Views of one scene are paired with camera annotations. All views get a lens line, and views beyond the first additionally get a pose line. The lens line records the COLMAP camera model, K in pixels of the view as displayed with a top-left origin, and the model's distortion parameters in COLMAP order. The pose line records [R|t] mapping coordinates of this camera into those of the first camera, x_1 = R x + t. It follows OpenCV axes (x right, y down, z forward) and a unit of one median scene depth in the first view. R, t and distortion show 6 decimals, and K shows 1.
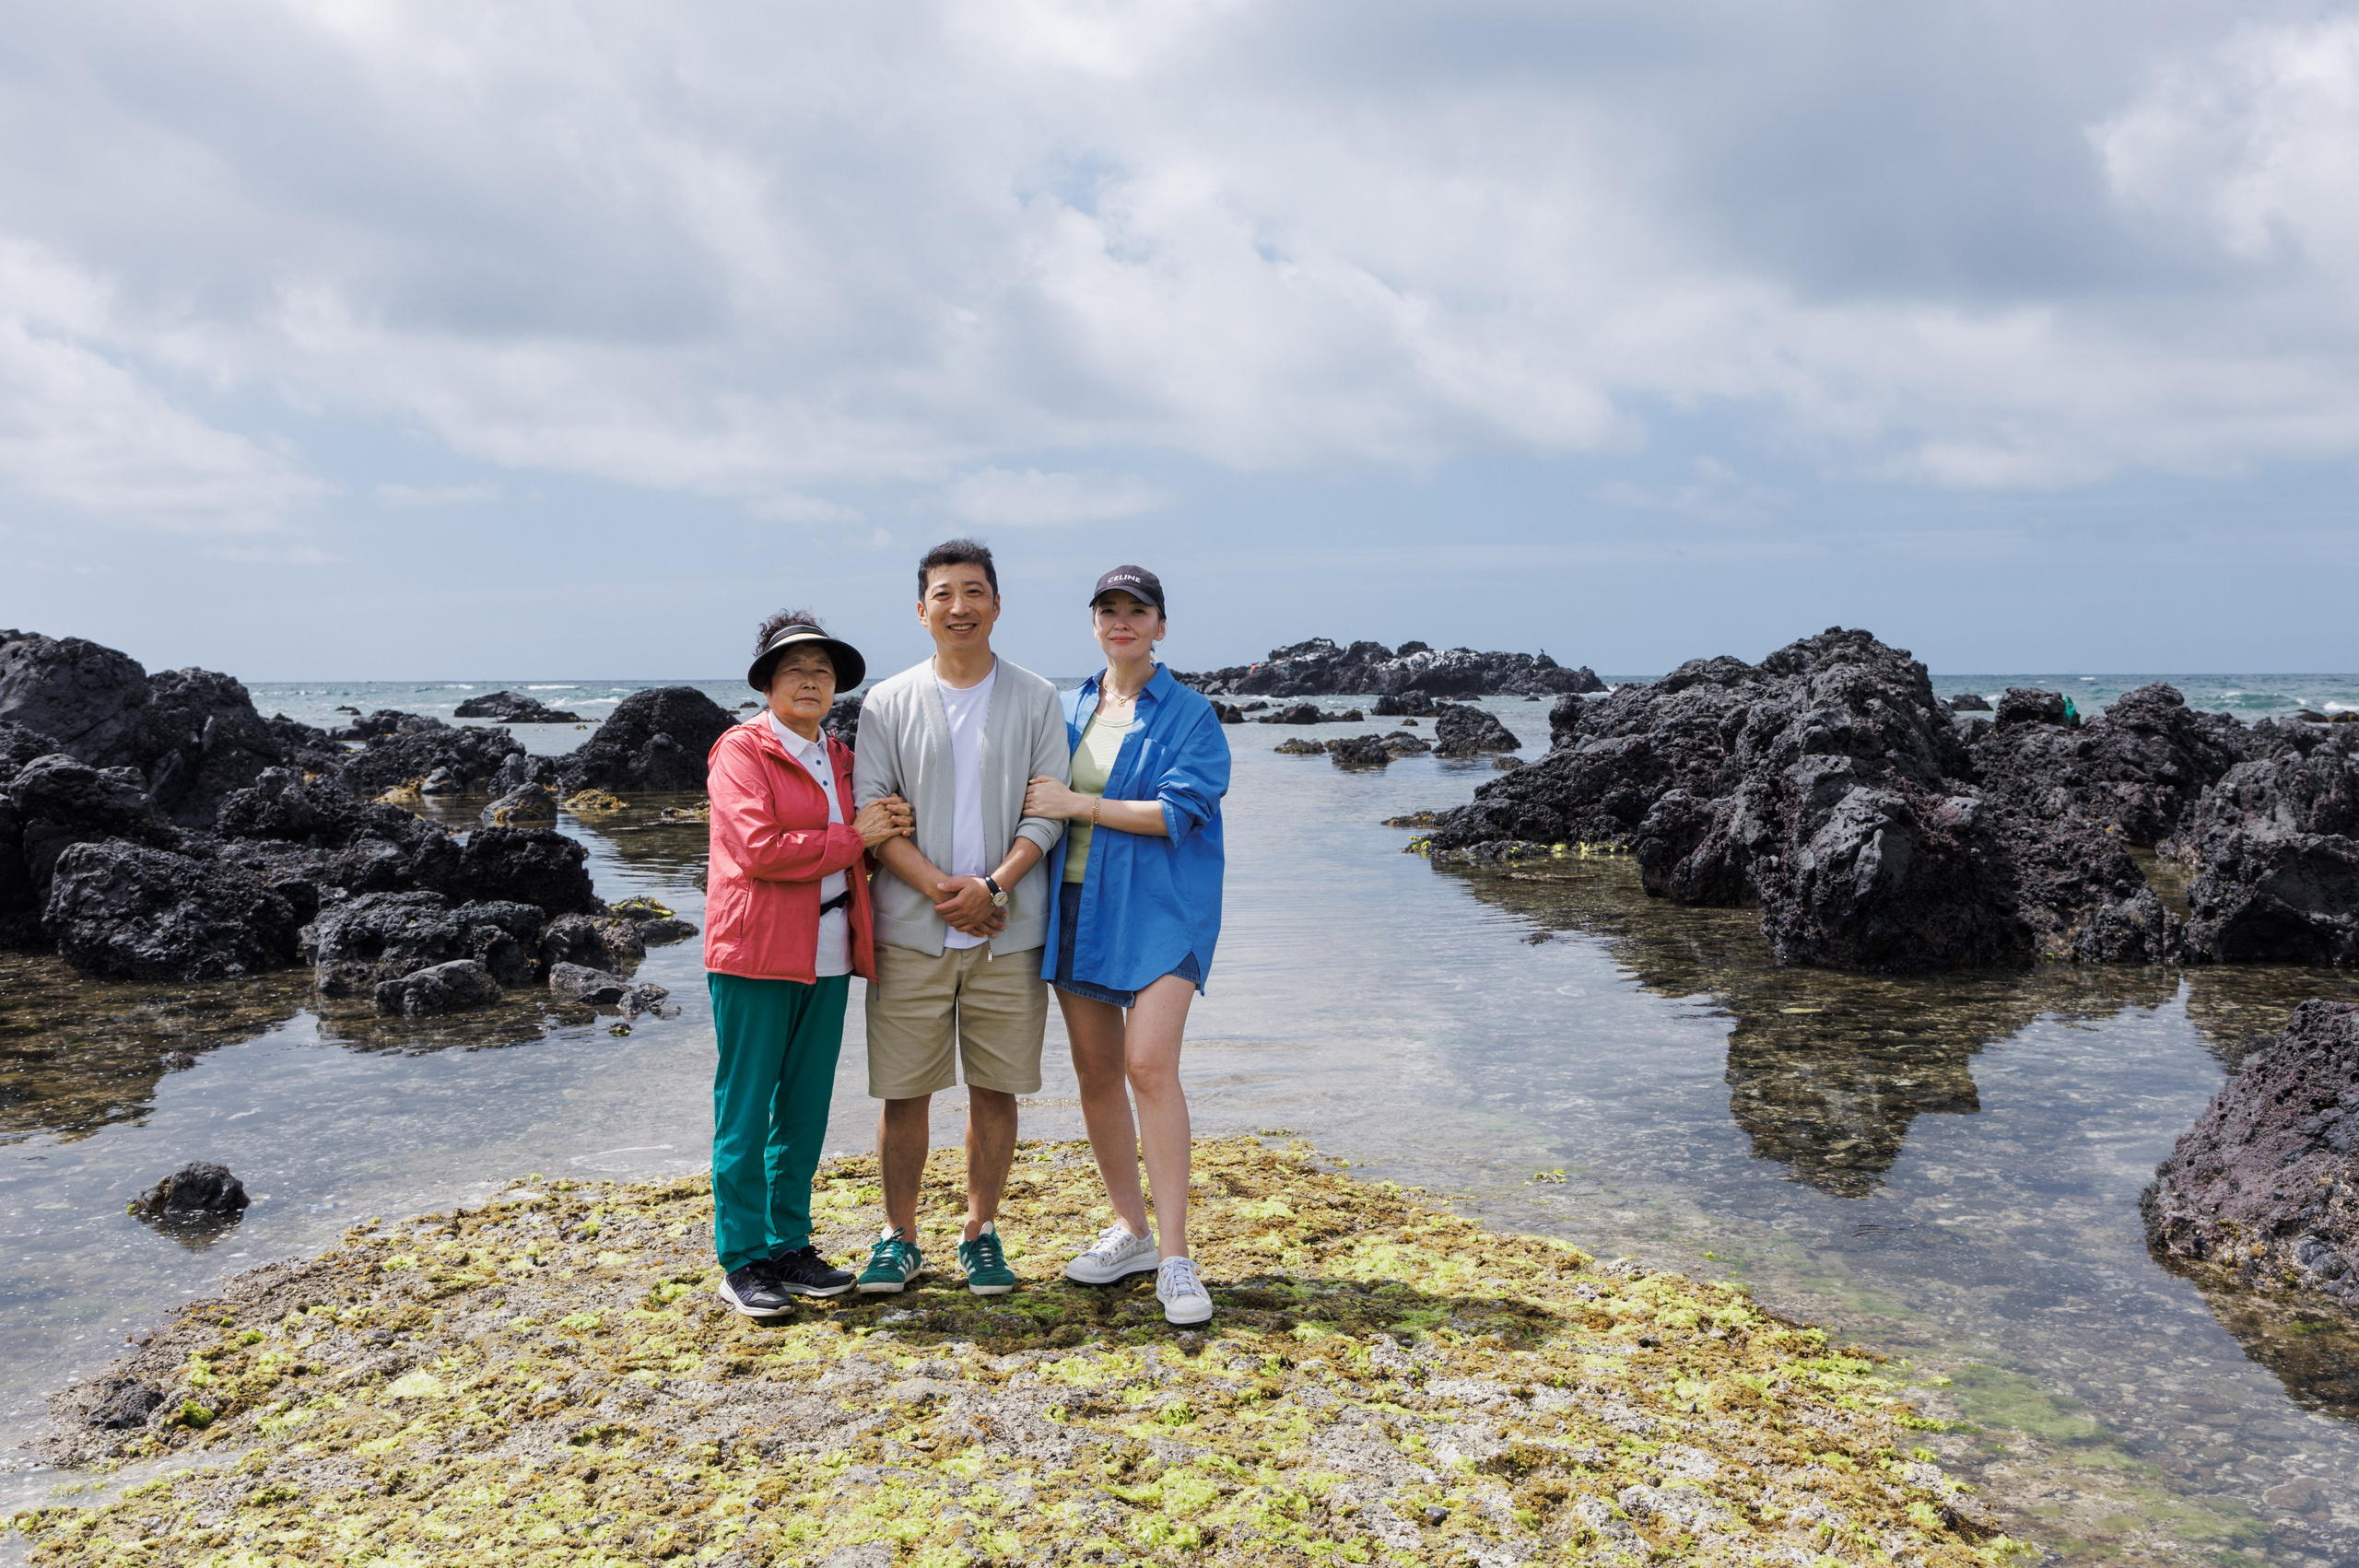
lens RADIAL K [[2112.1, 0, 1233.8], [0, 2112.1, 747.4], [0, 0, 1]] dist [-0.013696, 0.007923]
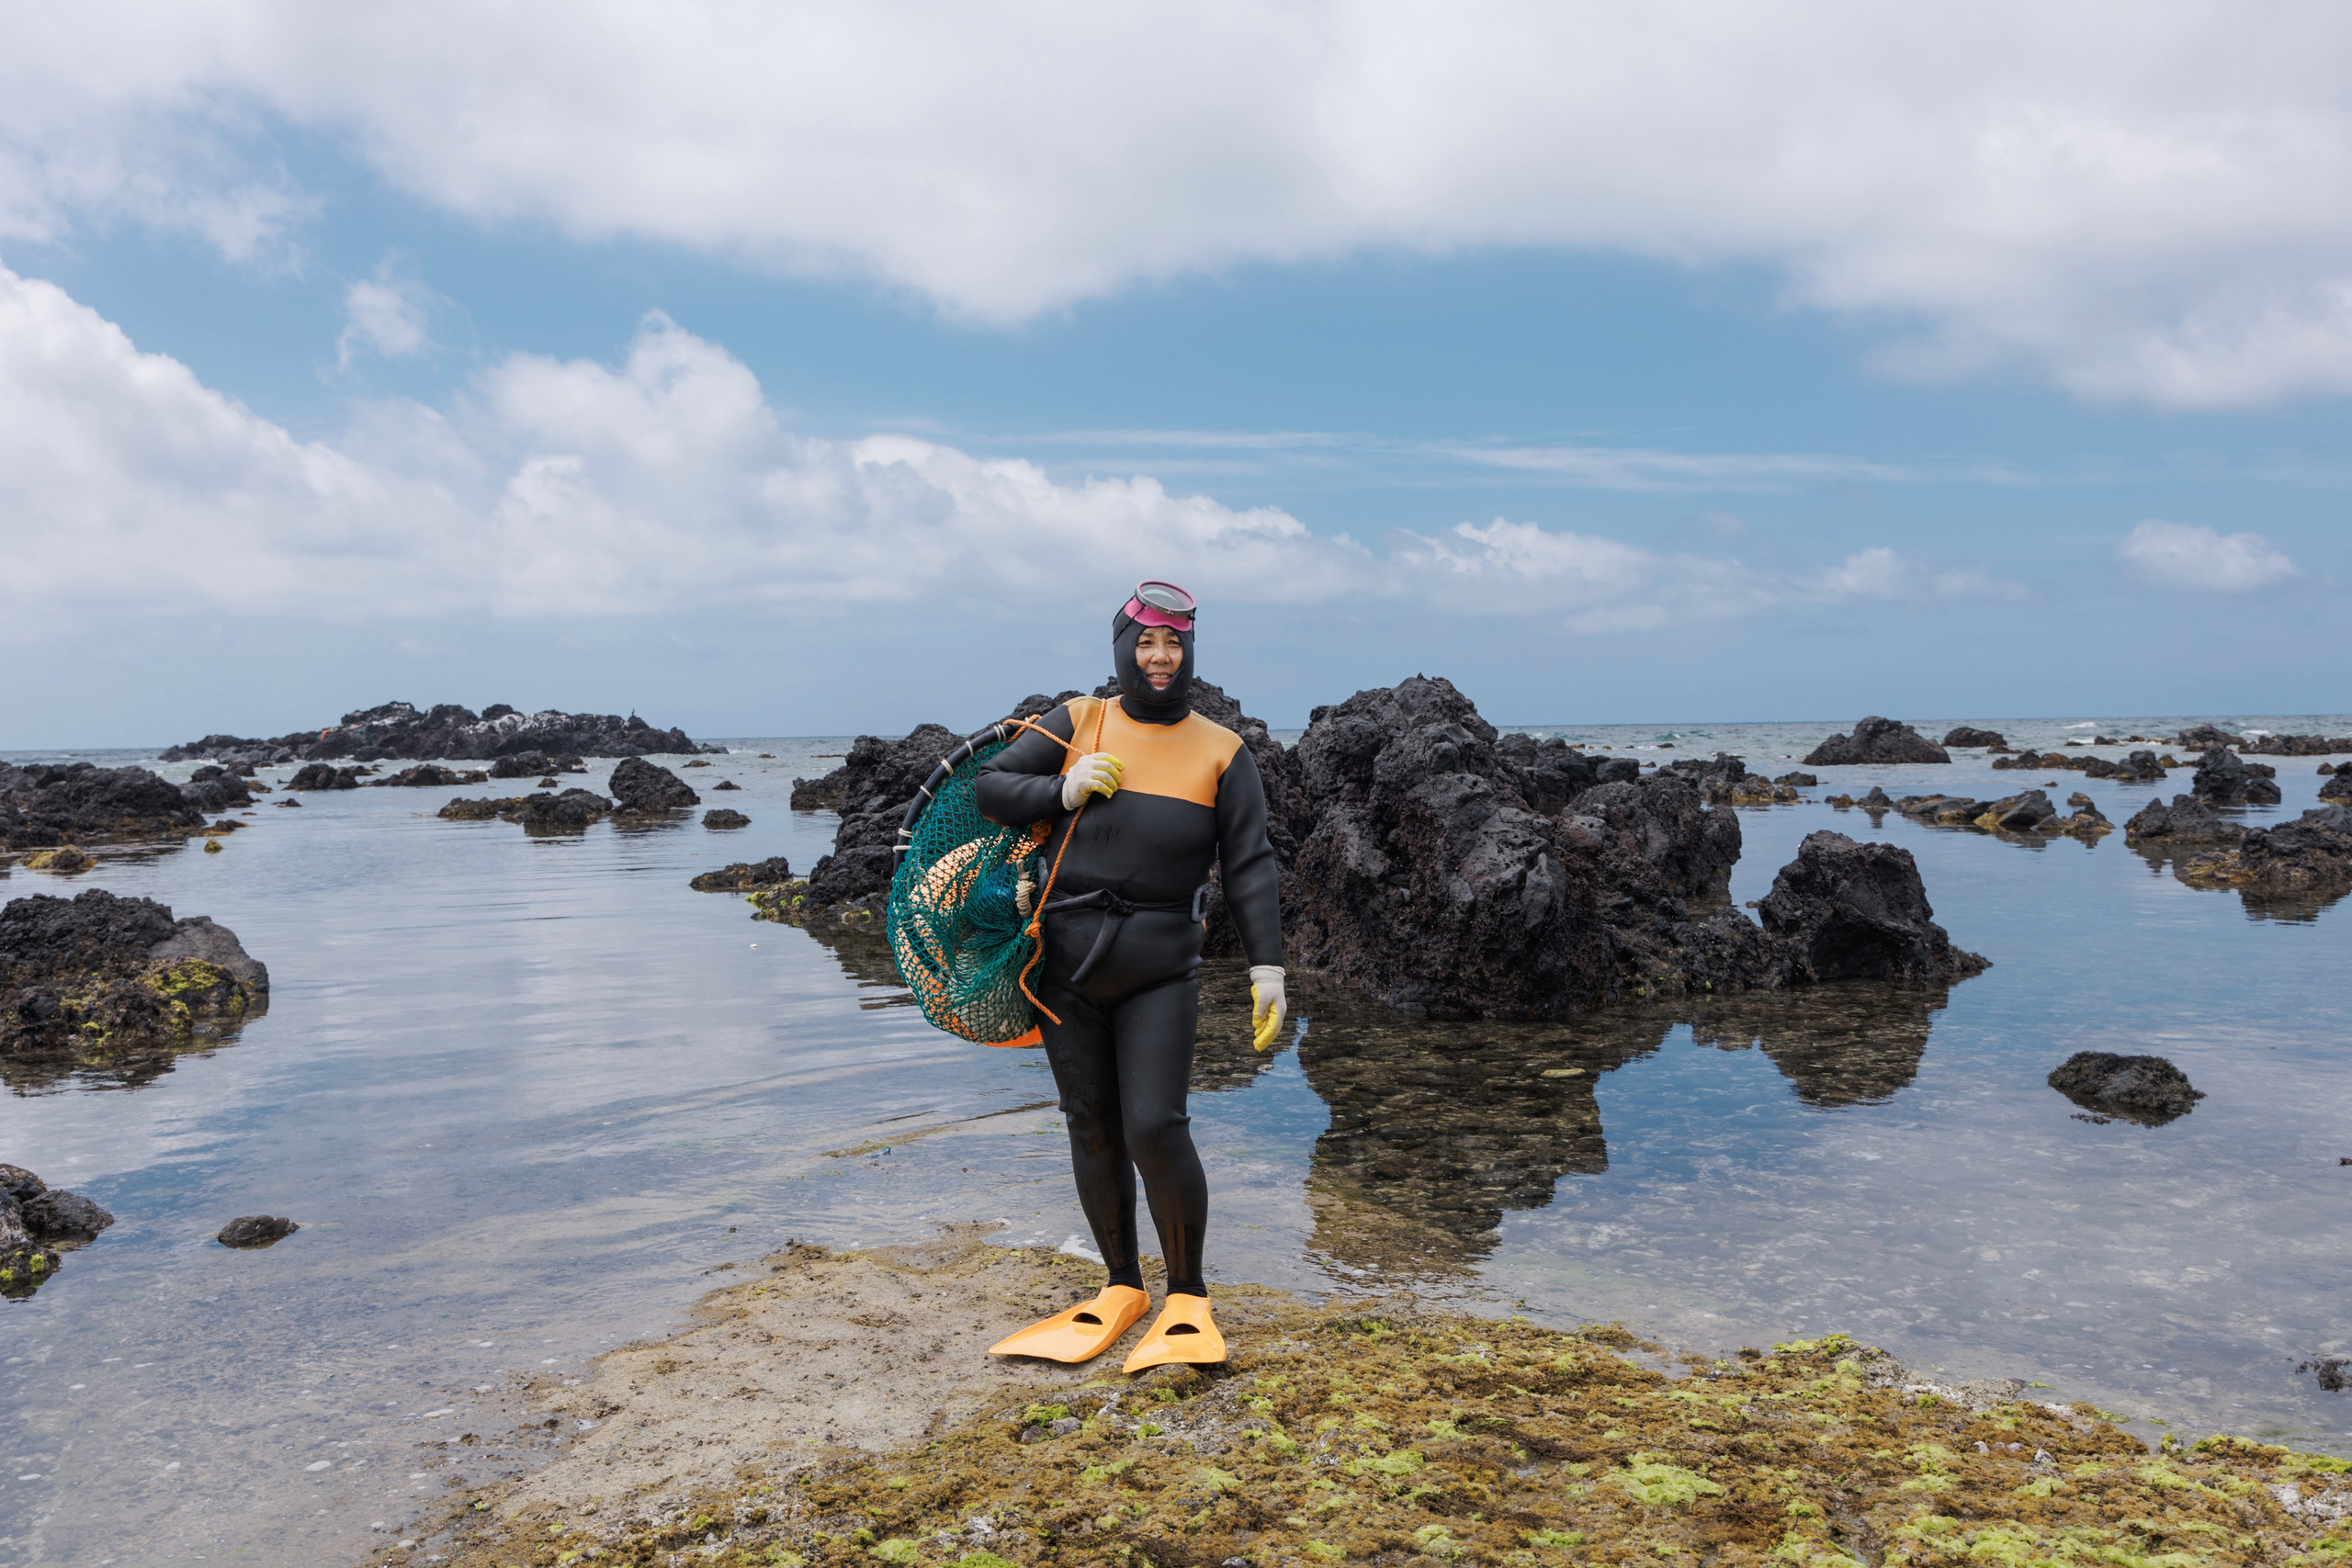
lens RADIAL K [[1969.5, 0, 1176.0], [0, 1969.5, 784.0], [0, 0, 1]] dist [-0.020513, 0.011009]
pose [[0.907650, -0.021771, 0.419162, -0.119342], [0.026390, 0.999638, -0.005223, 0.005992], [-0.418897, 0.015802, 0.907896, 0.188303]]
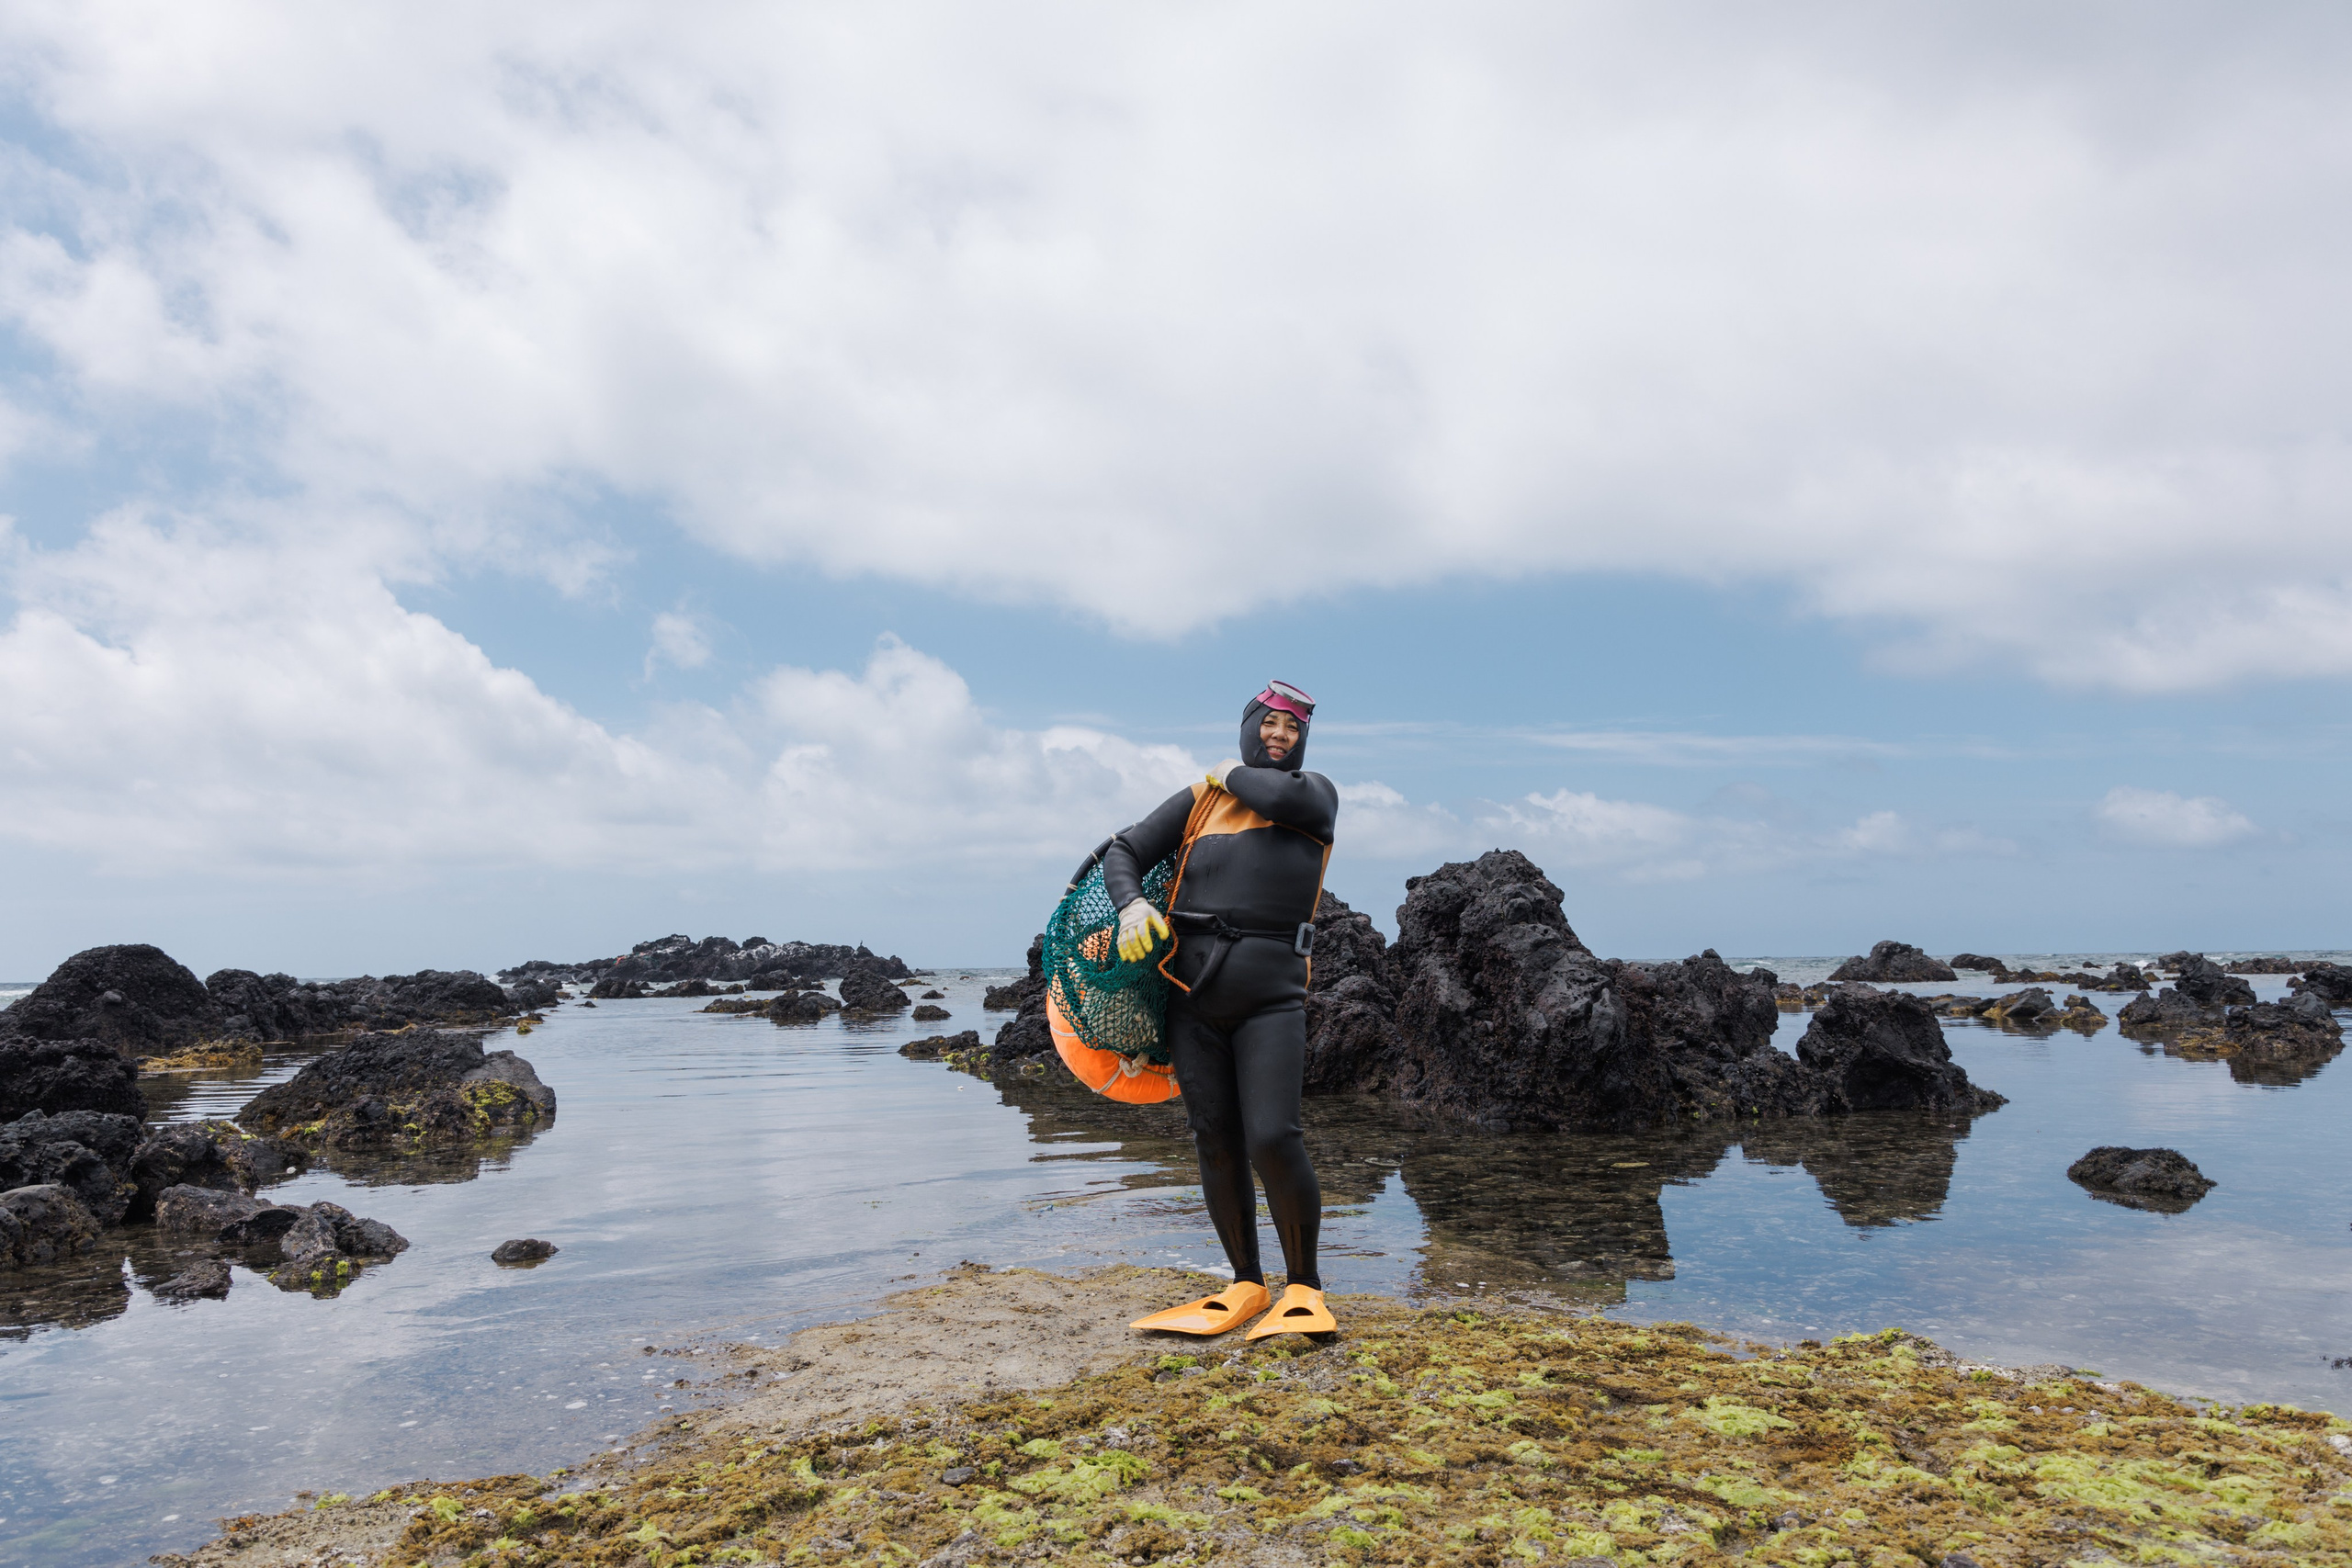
lens RADIAL K [[1594.4, 0, 1176.0], [0, 1594.4, 784.0], [0, 0, 1]] dist [0.007038, -0.012265]
pose [[0.936843, 0.030695, 0.348400, -0.115019], [0.021960, 0.989013, -0.146185, 0.031449], [-0.349059, 0.144604, 0.925876, 0.196647]]
